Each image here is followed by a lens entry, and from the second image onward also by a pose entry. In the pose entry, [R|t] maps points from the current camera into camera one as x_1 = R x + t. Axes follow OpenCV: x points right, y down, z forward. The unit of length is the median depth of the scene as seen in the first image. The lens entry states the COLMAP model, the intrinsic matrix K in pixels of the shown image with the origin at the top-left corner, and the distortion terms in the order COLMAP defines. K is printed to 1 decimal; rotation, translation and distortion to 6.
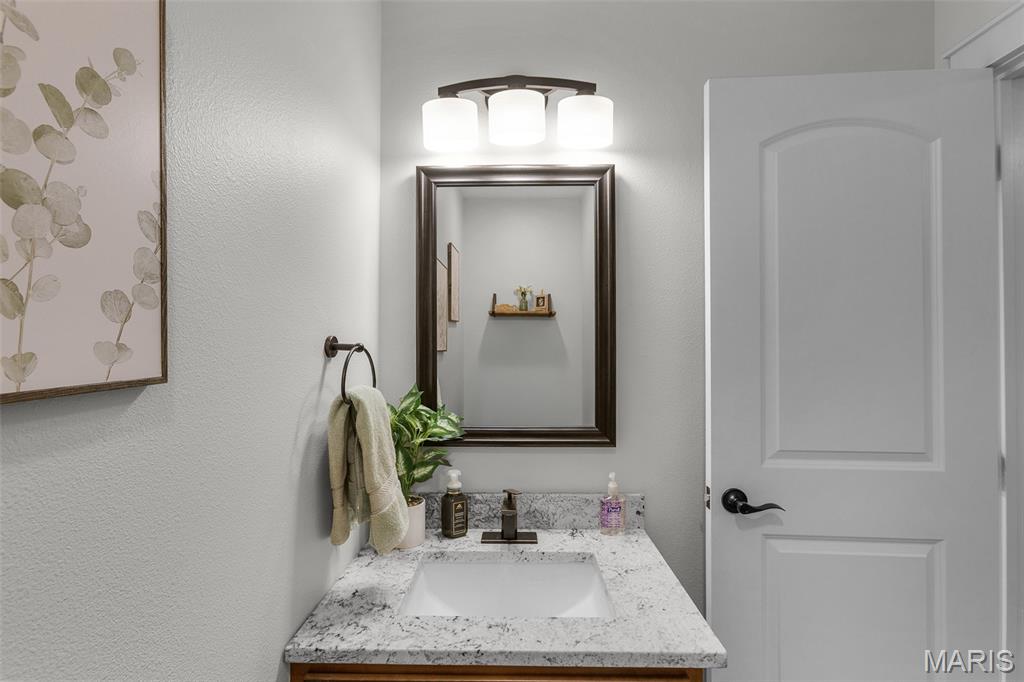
lens RADIAL K [[465.9, 0, 519.4], [0, 465.9, 341.5], [0, 0, 1]] dist [-0.009392, 0.006000]
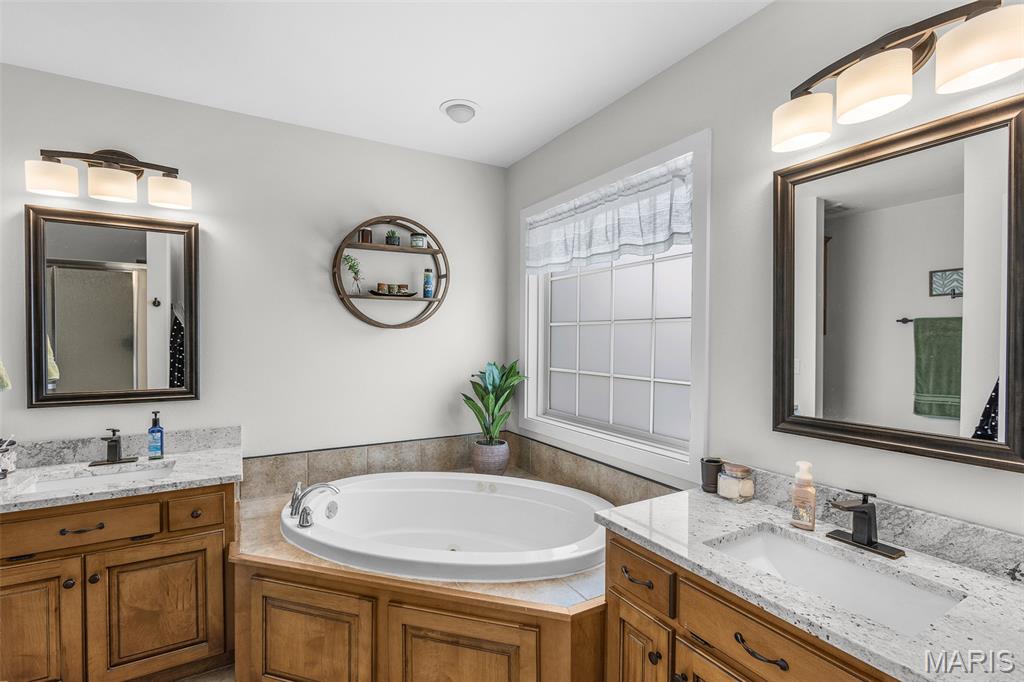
lens RADIAL K [[465.9, 0, 513.4], [0, 465.9, 346.9], [0, 0, 1]] dist [-0.009392, 0.006000]
pose [[0.529332, 0.011210, -0.848341, 0.385070], [0.007007, 0.999821, 0.017584, 0.004605], [0.848386, -0.015252, 0.529158, -0.085315]]
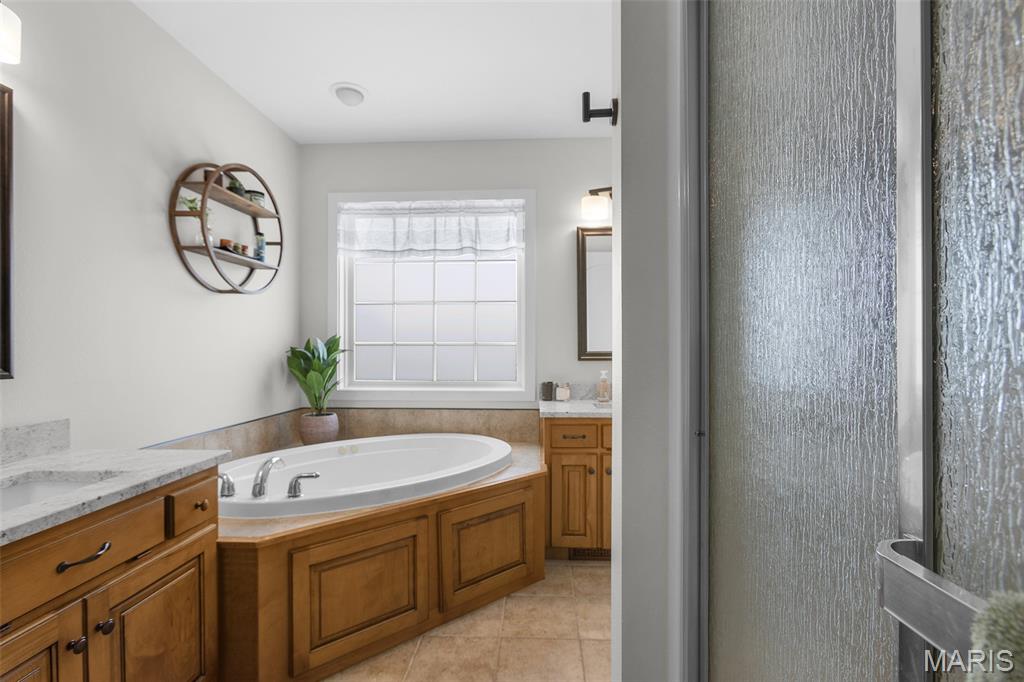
lens RADIAL K [[465.9, 0, 504.5], [0, 465.9, 347.4], [0, 0, 1]] dist [-0.009392, 0.006000]
pose [[0.999406, -0.007110, -0.033714, -0.492602], [0.007511, 0.999902, 0.011779, 0.140007], [0.033627, -0.012025, 0.999362, -1.129279]]
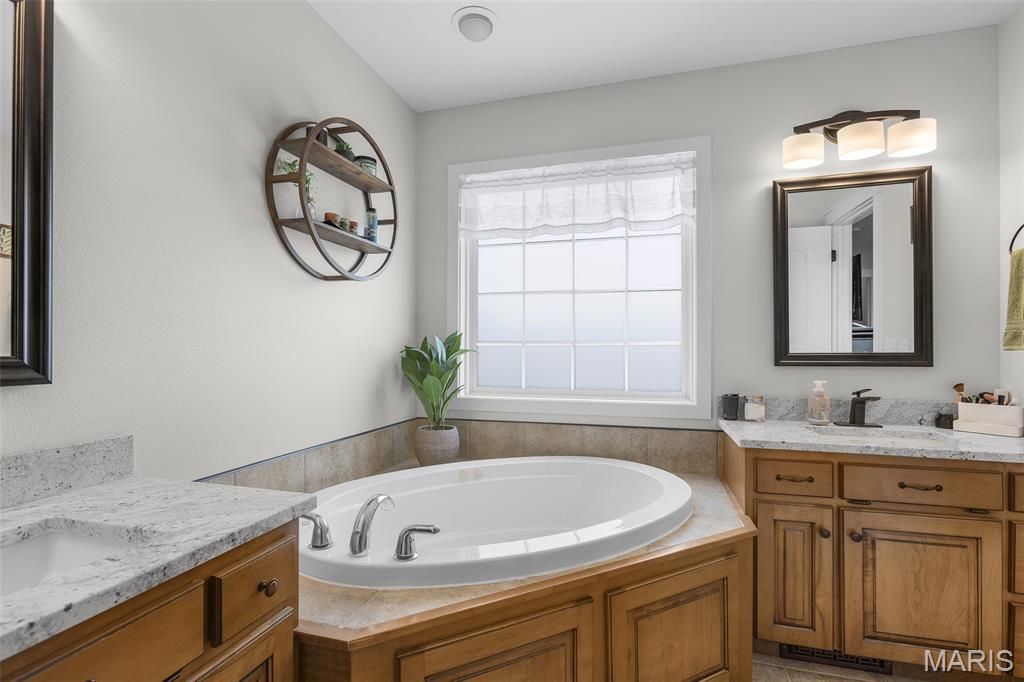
lens RADIAL K [[465.9, 0, 509.5], [0, 465.9, 346.7], [0, 0, 1]] dist [-0.009392, 0.006000]
pose [[0.967651, -0.006151, -0.252219, -0.692140], [0.006880, 0.999974, 0.002009, 0.156100], [0.252201, -0.003679, 0.967668, -0.692676]]
